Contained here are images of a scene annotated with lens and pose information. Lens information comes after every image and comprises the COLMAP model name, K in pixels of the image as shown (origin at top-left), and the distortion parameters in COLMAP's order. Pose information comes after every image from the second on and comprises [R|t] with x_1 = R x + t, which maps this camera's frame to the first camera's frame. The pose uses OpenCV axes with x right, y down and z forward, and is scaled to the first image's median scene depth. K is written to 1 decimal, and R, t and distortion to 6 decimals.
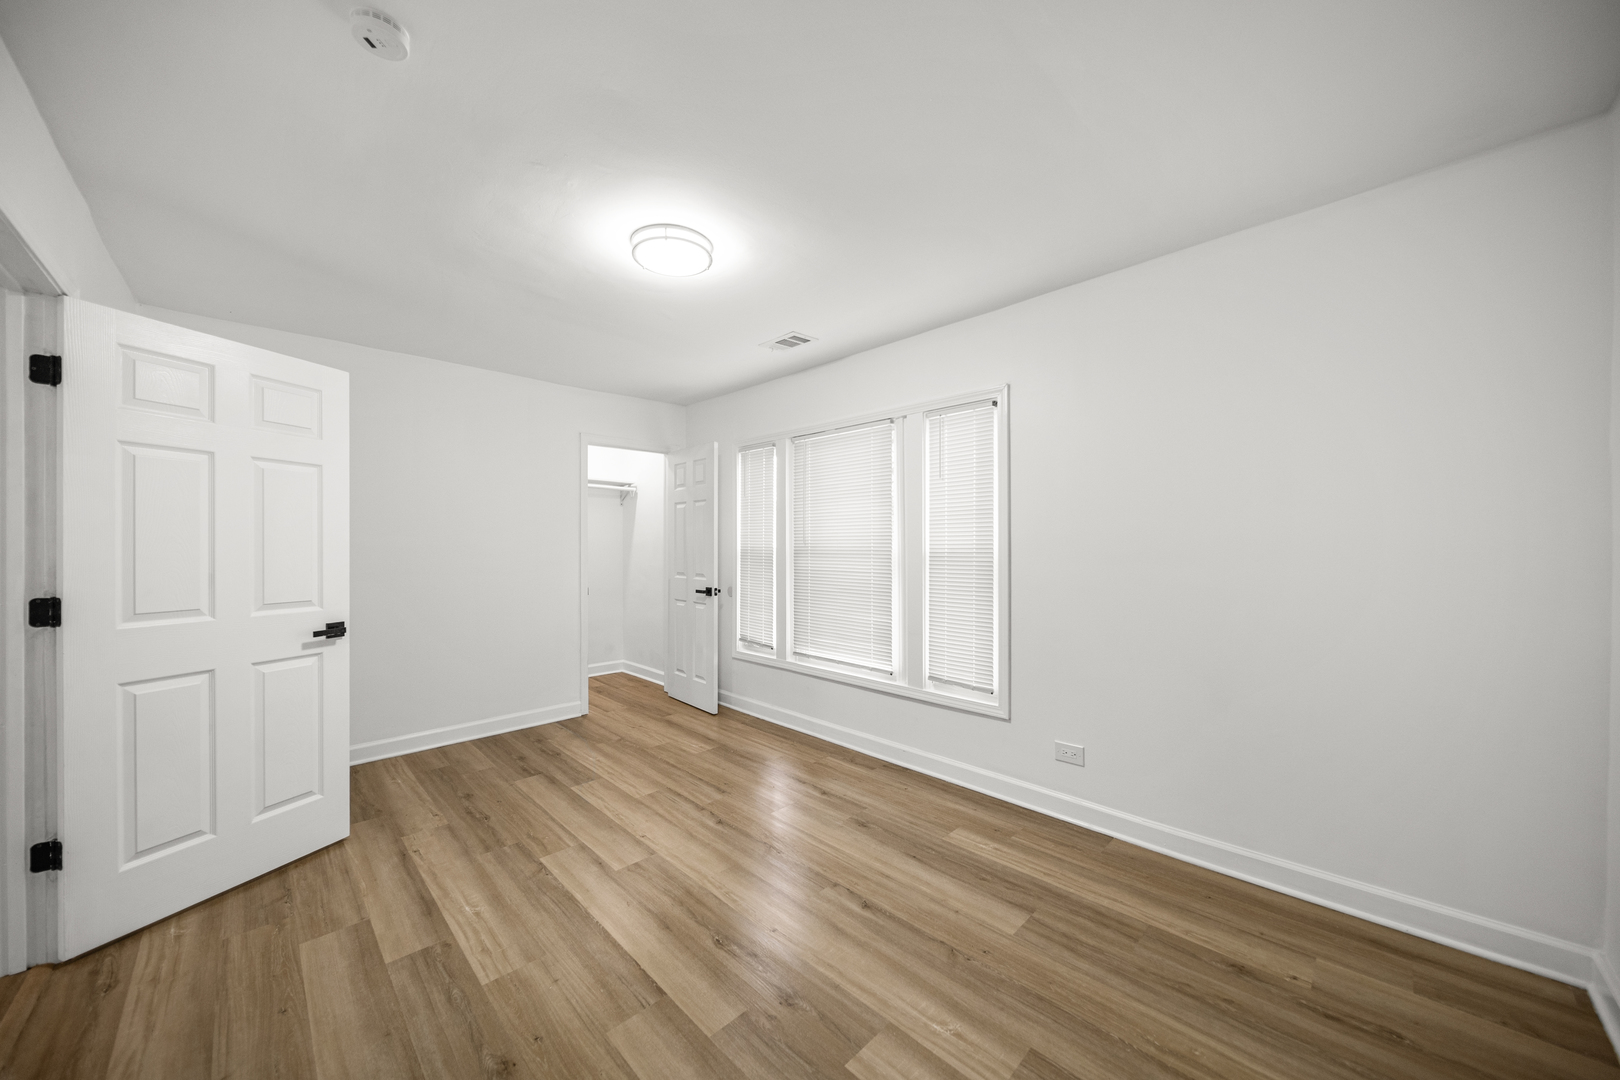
lens RADIAL K [[571.0, 0, 813.7], [0, 571.0, 547.0], [0, 0, 1]] dist [-0.001221, -0.001009]
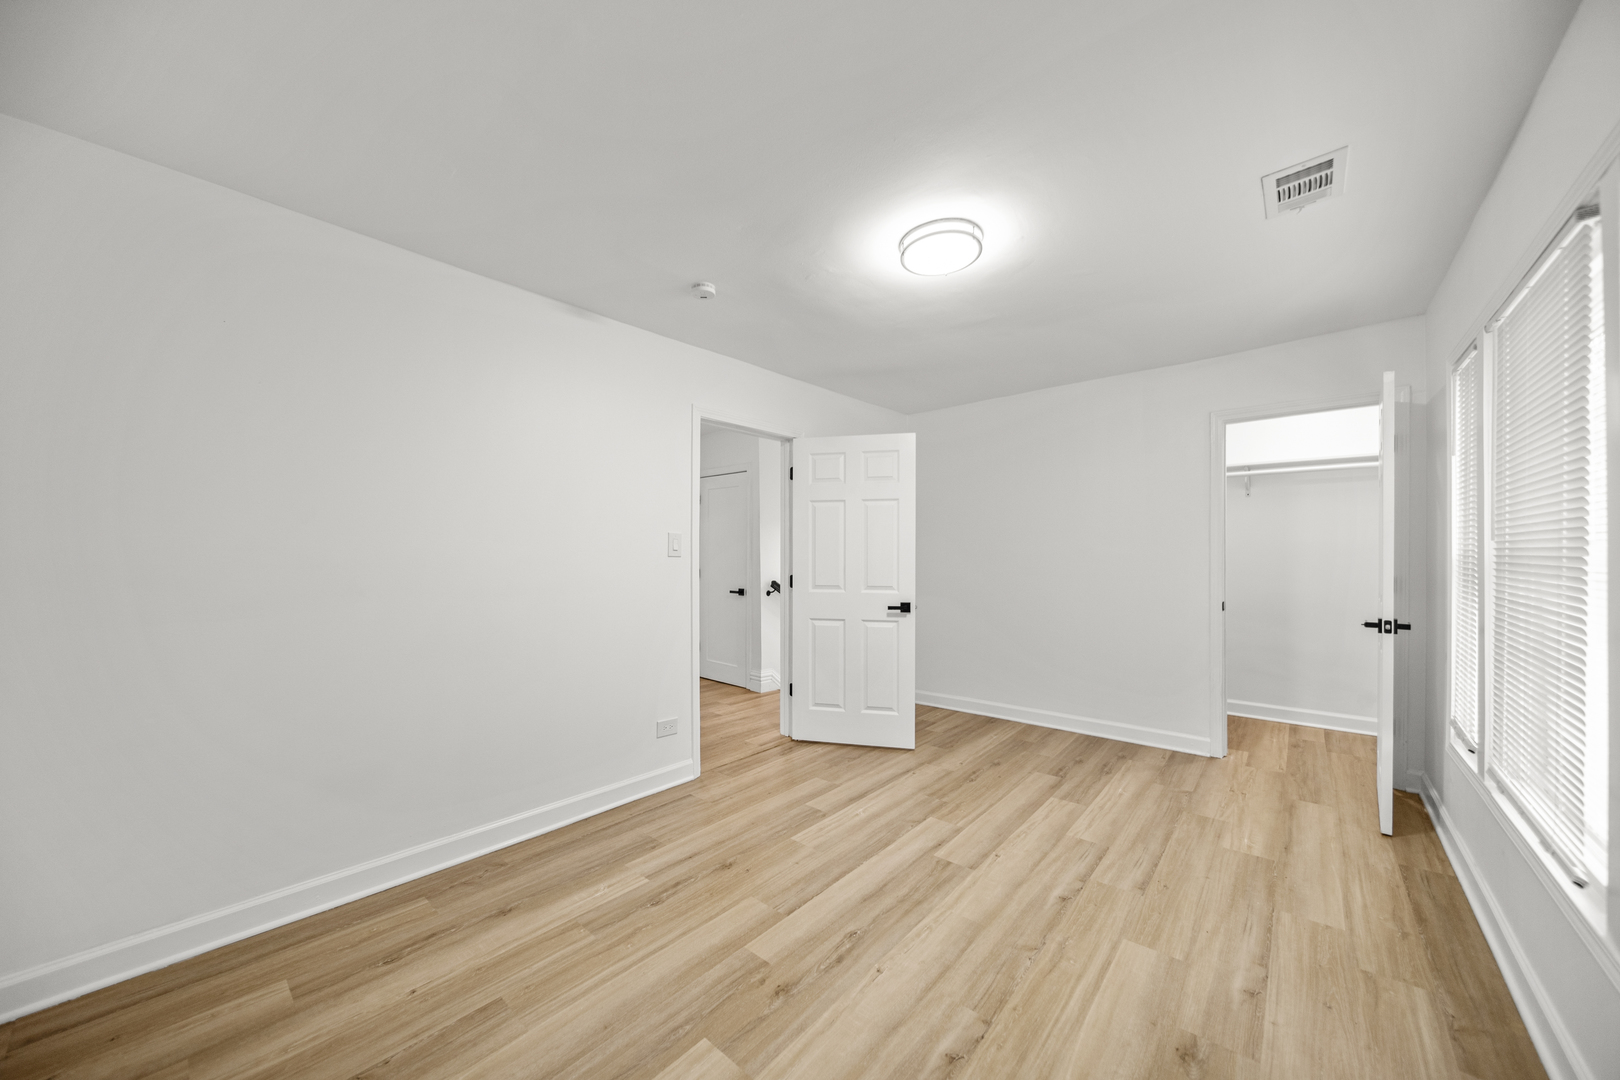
lens RADIAL K [[571.0, 0, 806.6], [0, 571.0, 551.4], [0, 0, 1]] dist [-0.001221, -0.001009]
pose [[0.071669, -0.003531, -0.997422, 0.616390], [0.002763, 0.999991, -0.003342, 0.003034], [0.997425, -0.002517, 0.071678, 0.606573]]
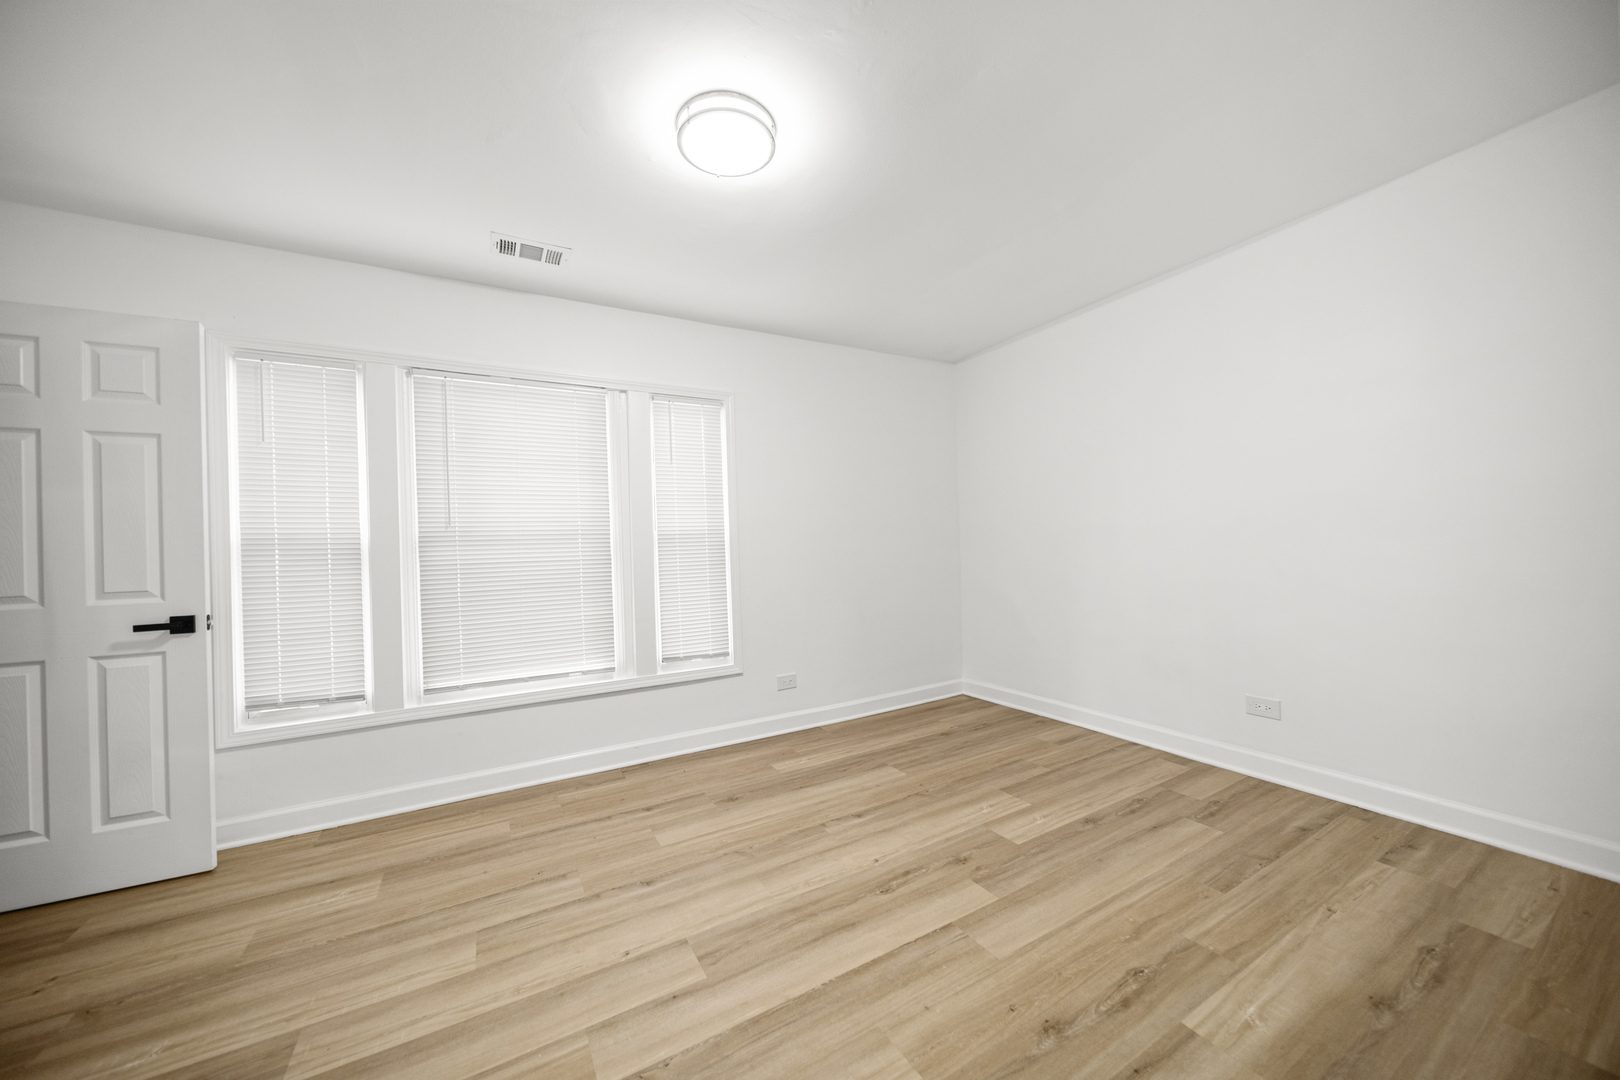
lens RADIAL K [[571.0, 0, 803.4], [0, 571.0, 540.1], [0, 0, 1]] dist [-0.001221, -0.001009]
pose [[0.266520, 0.007811, 0.963798, -0.856942], [0.034614, 0.999245, -0.017670, 0.056358], [-0.963208, 0.038071, 0.266048, 0.606943]]
